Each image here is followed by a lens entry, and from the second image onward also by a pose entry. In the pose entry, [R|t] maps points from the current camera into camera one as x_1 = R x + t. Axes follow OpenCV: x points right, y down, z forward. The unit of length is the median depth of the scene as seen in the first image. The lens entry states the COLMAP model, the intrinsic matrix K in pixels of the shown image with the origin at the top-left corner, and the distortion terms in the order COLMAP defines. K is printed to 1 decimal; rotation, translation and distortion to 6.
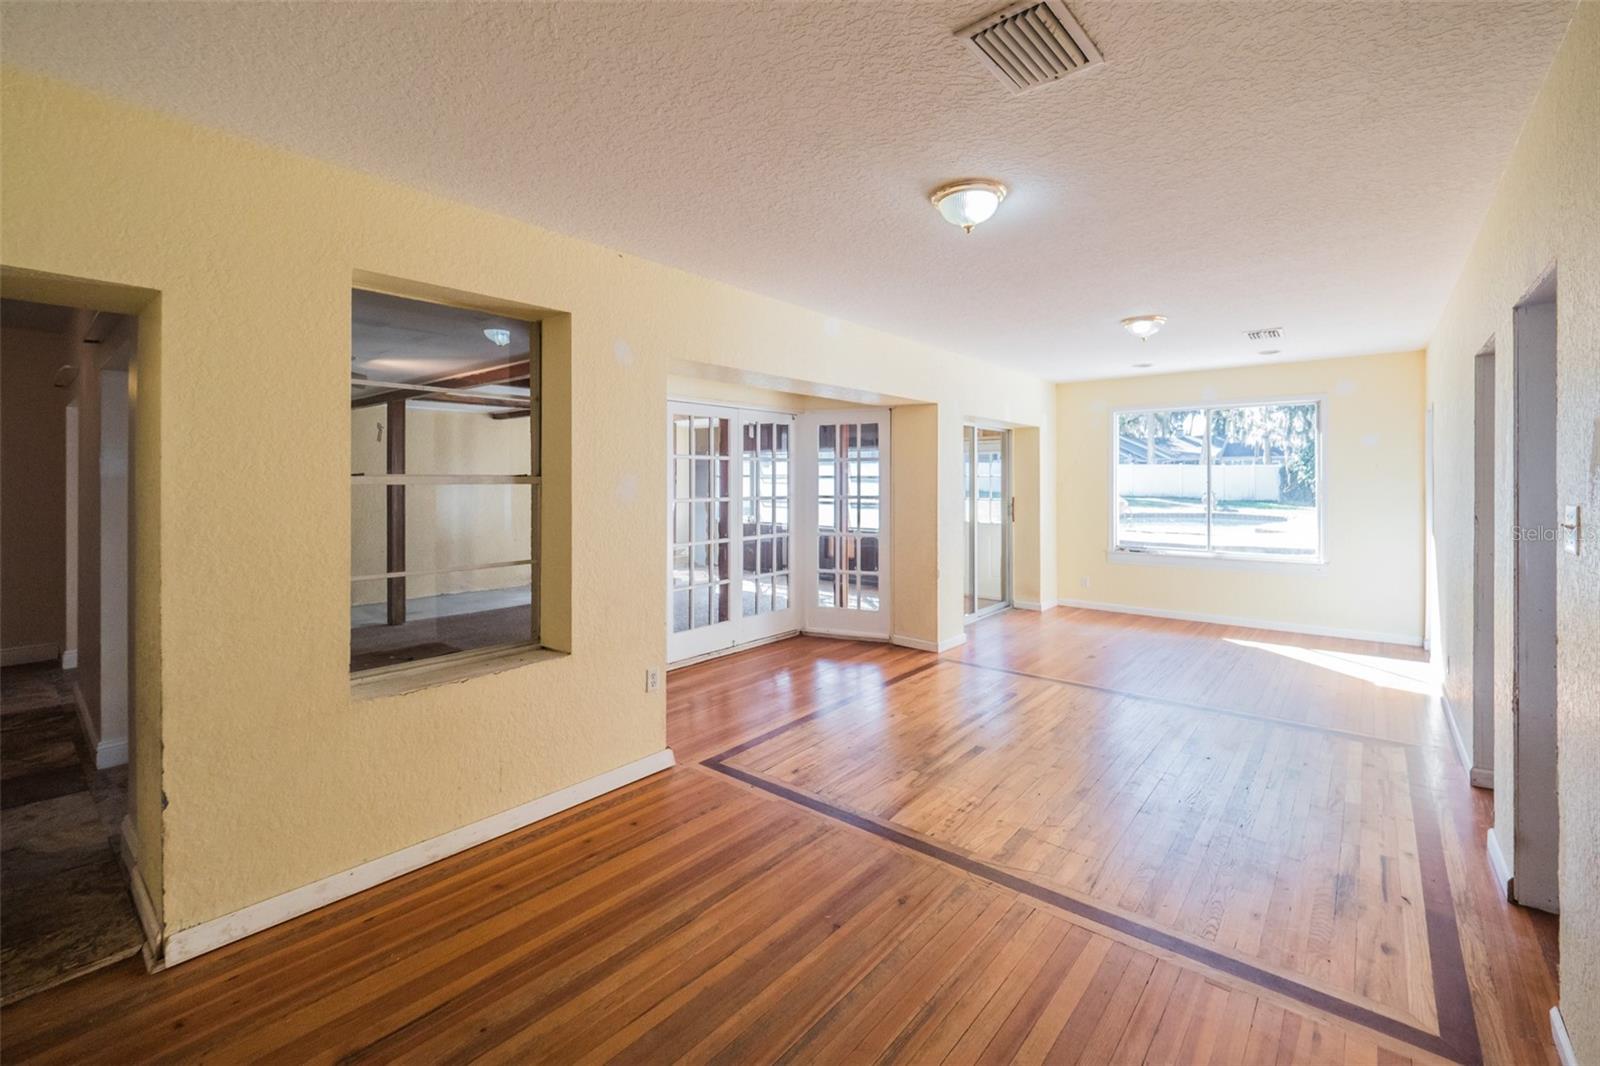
lens RADIAL K [[680.5, 0, 836.1], [0, 680.5, 476.4], [0, 0, 1]] dist [-0.010913, 0.000680]
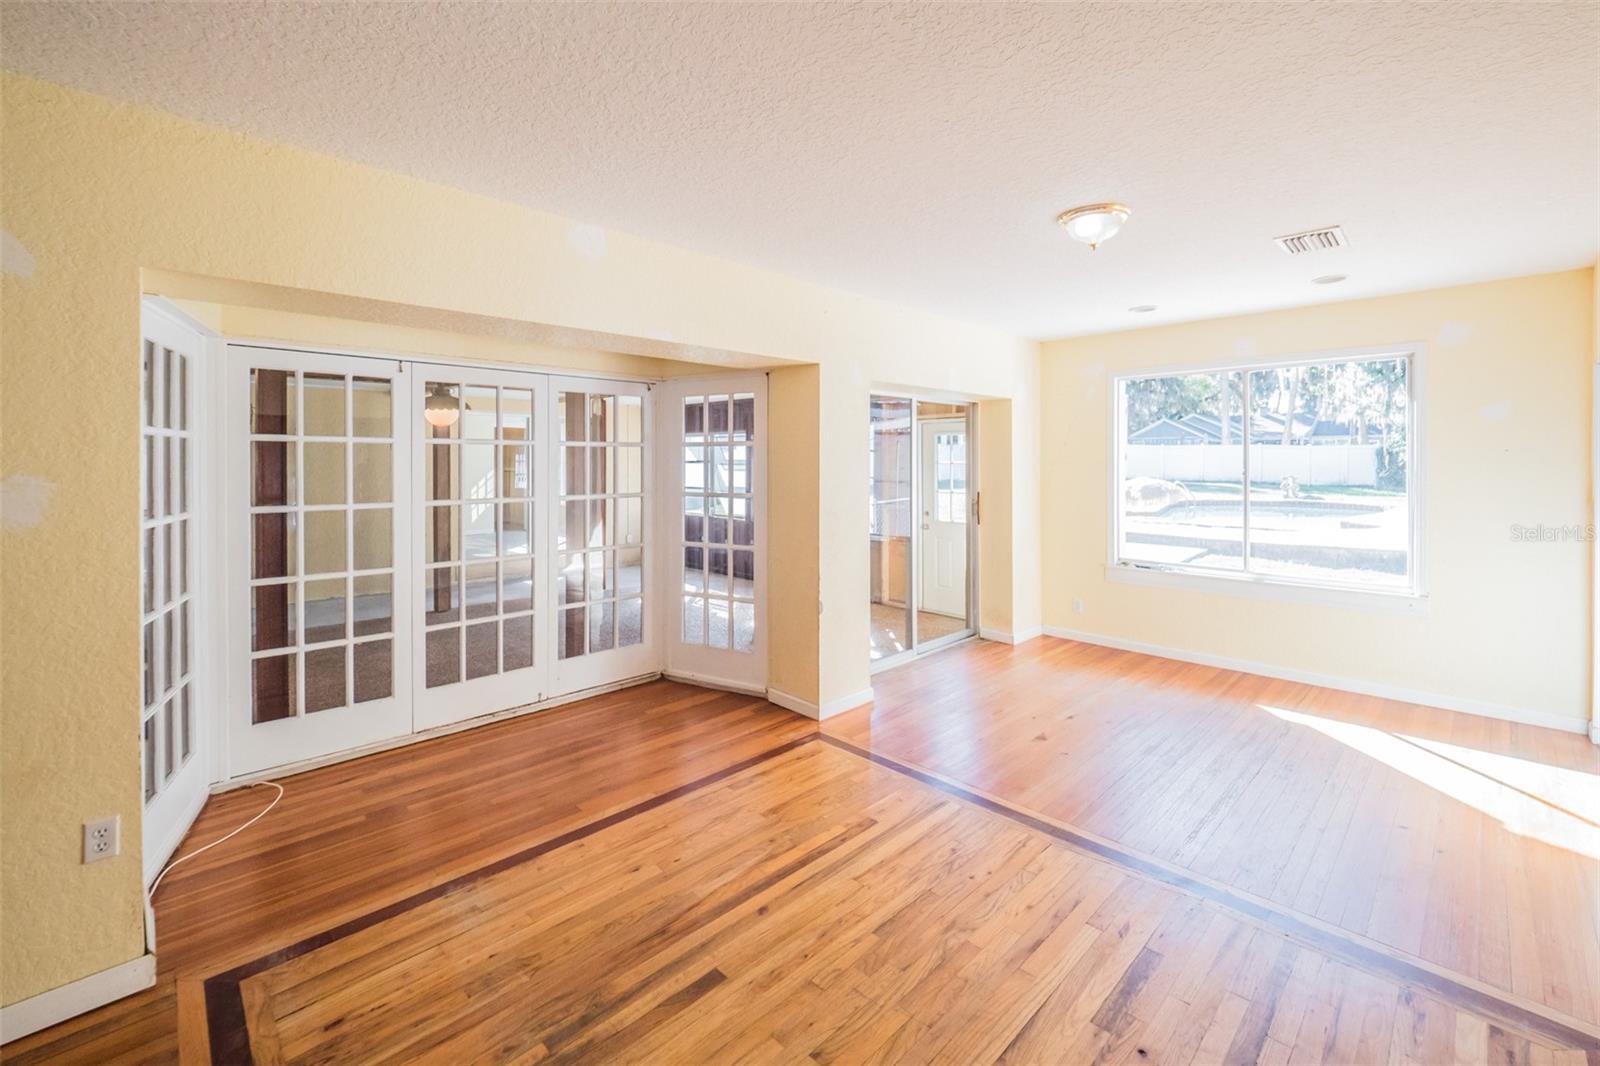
lens RADIAL K [[680.5, 0, 838.1], [0, 680.5, 452.8], [0, 0, 1]] dist [-0.010913, 0.000680]
pose [[0.995157, -0.003359, -0.098241, 0.202398], [0.002592, 0.999965, -0.007941, -0.007563], [0.098264, 0.007648, 0.995131, 0.261375]]
